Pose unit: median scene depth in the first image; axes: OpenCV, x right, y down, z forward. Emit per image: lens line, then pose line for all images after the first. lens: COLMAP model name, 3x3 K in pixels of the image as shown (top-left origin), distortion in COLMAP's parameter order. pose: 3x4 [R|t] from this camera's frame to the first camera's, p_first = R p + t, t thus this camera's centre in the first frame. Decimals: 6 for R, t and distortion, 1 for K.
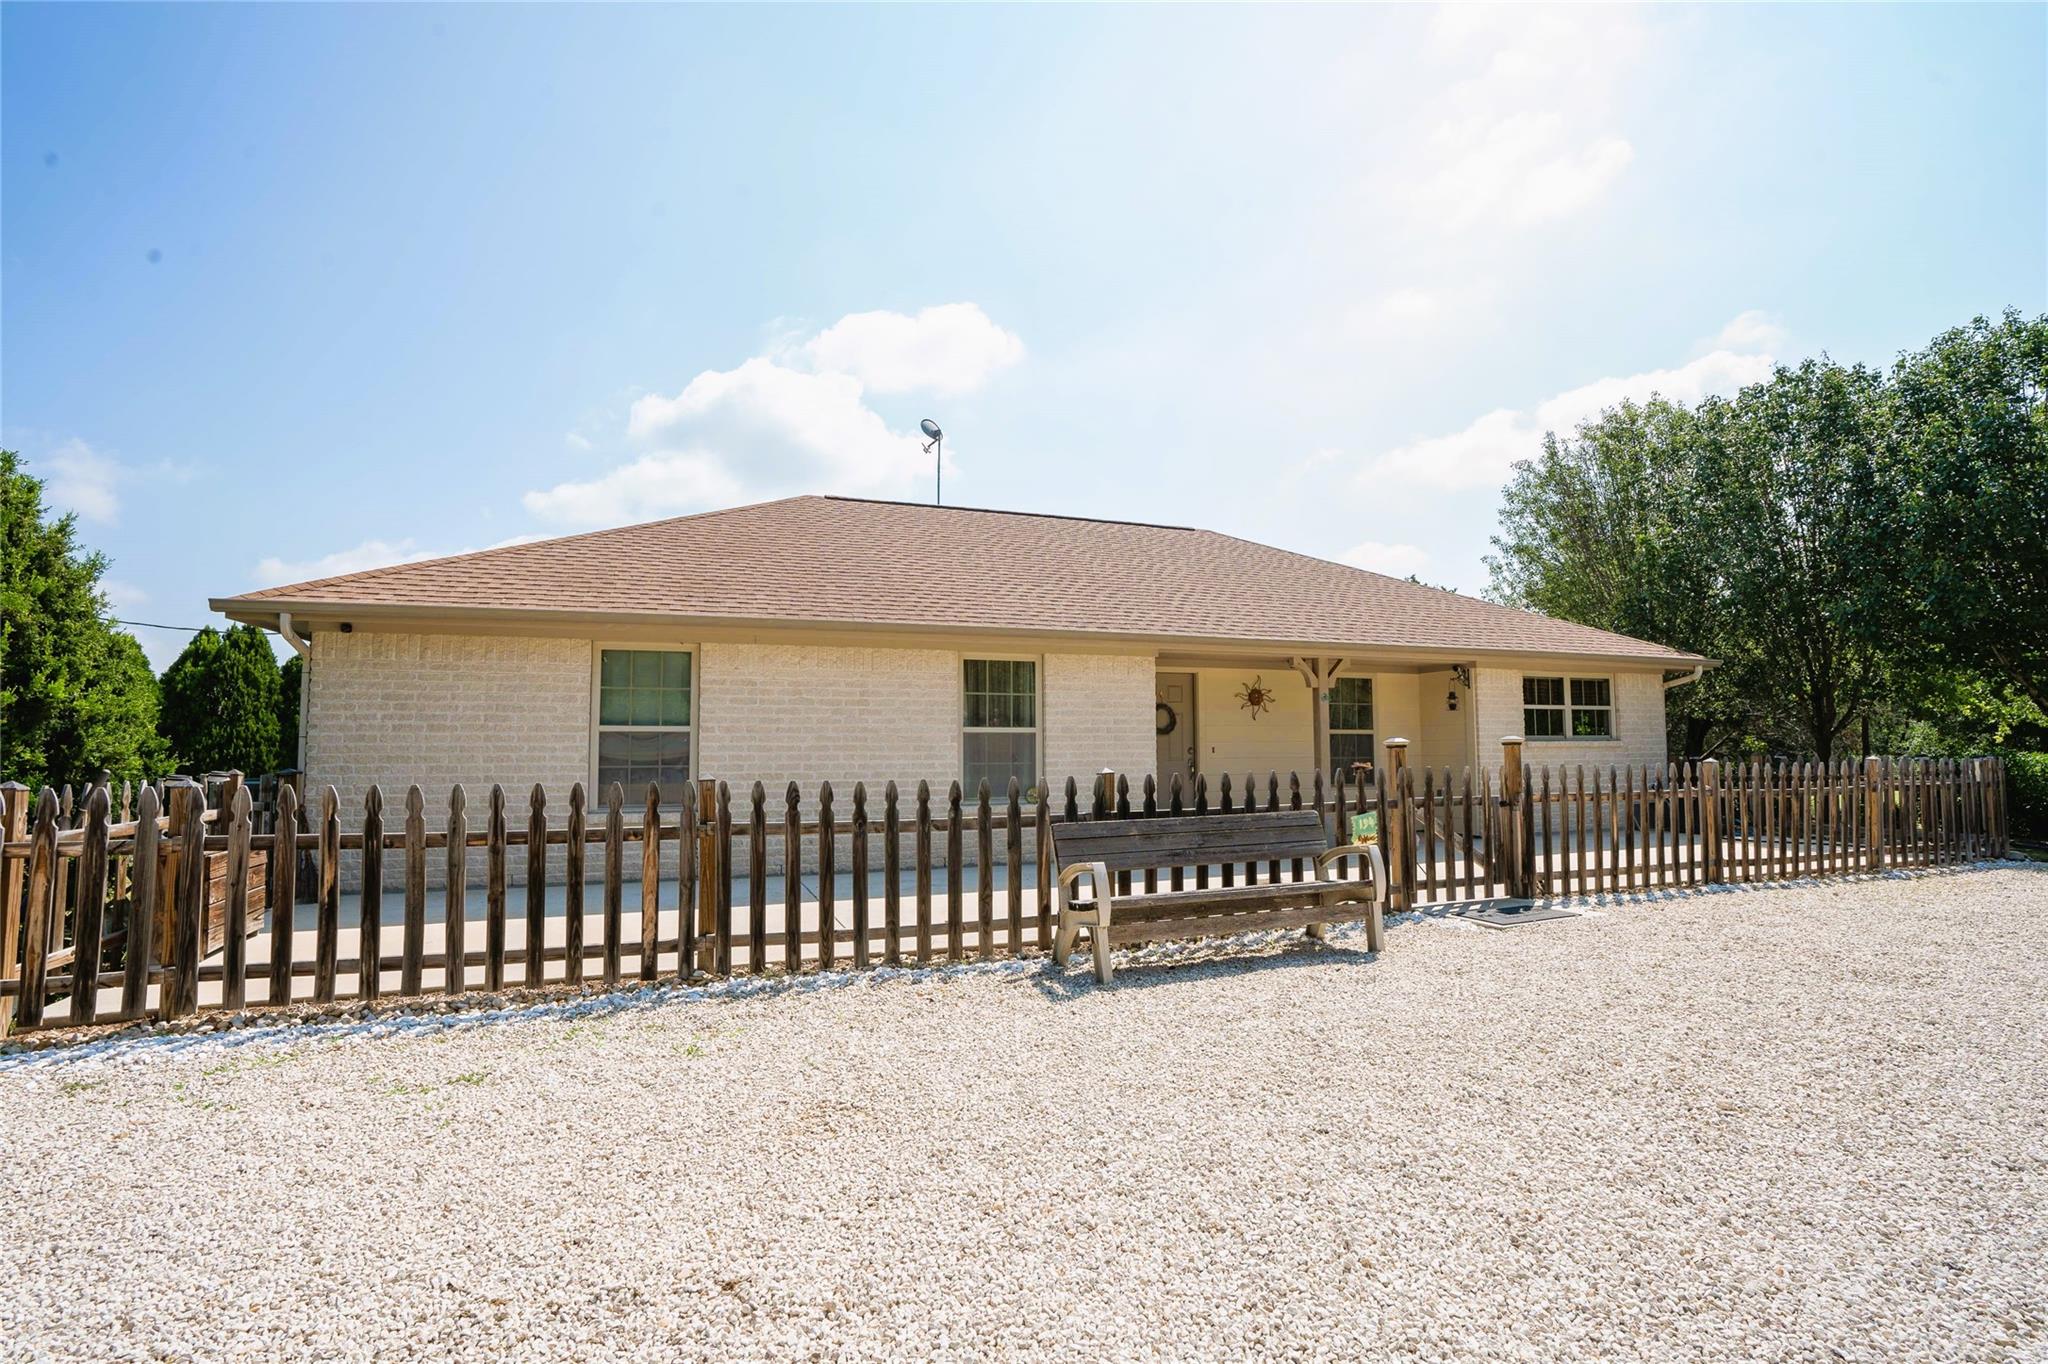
lens RADIAL K [[992.2, 0, 1040.9], [0, 992.2, 666.7], [0, 0, 1]] dist [-0.046448, 0.022491]
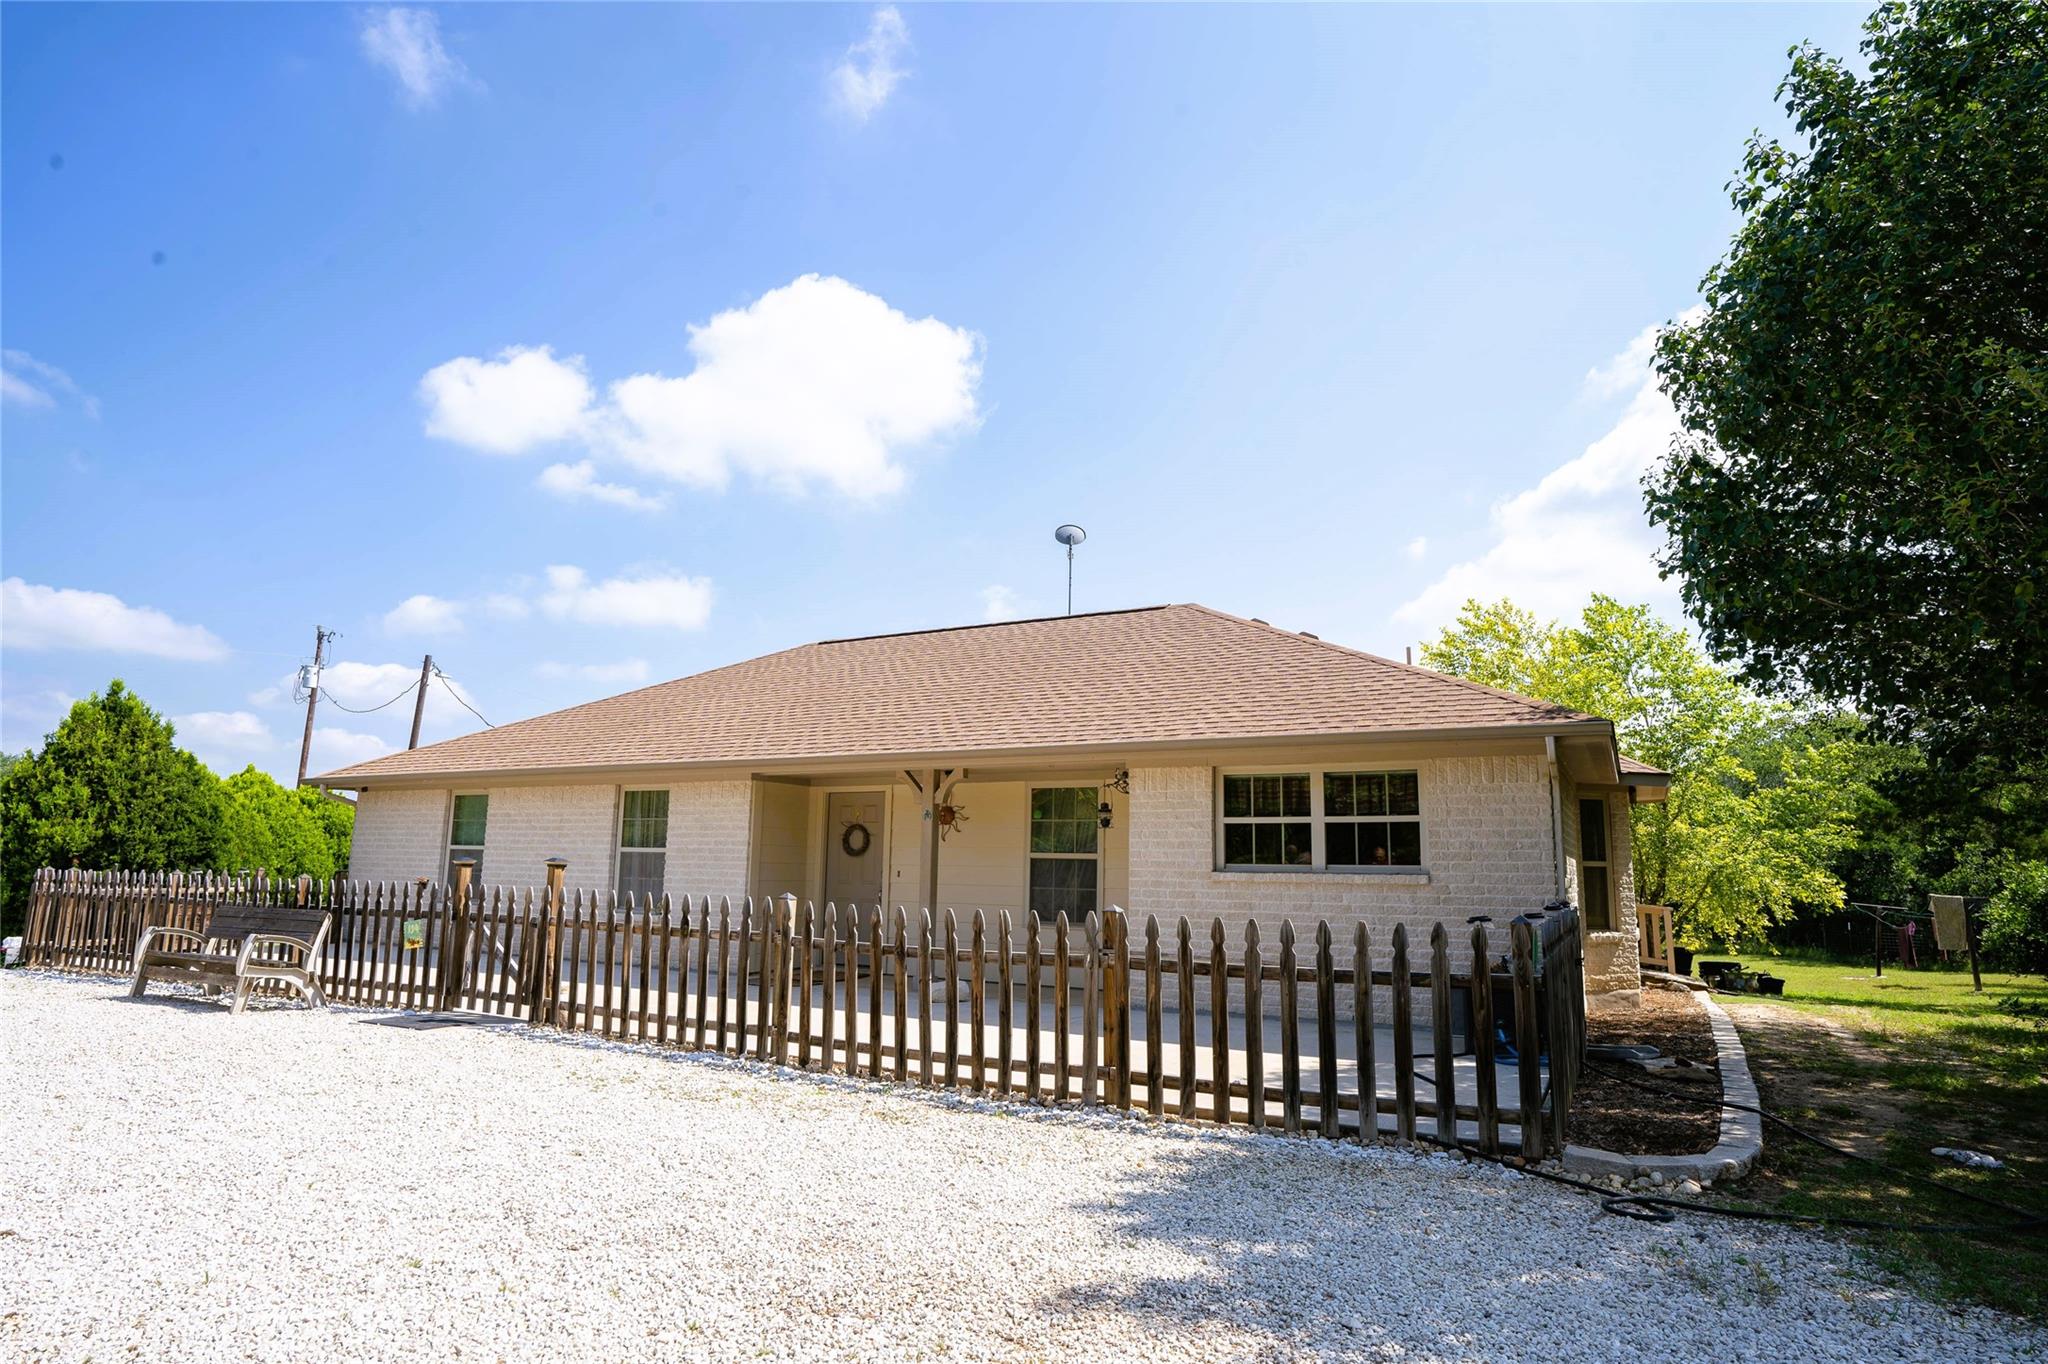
lens RADIAL K [[1145.3, 0, 1024.0], [0, 1145.3, 682.0], [0, 0, 1]] dist [-0.004217, -0.000085]
pose [[0.612801, -0.113574, -0.782033, 1.022605], [0.042212, 0.992910, -0.111123, 0.027852], [0.789109, 0.035085, 0.613251, 0.401761]]
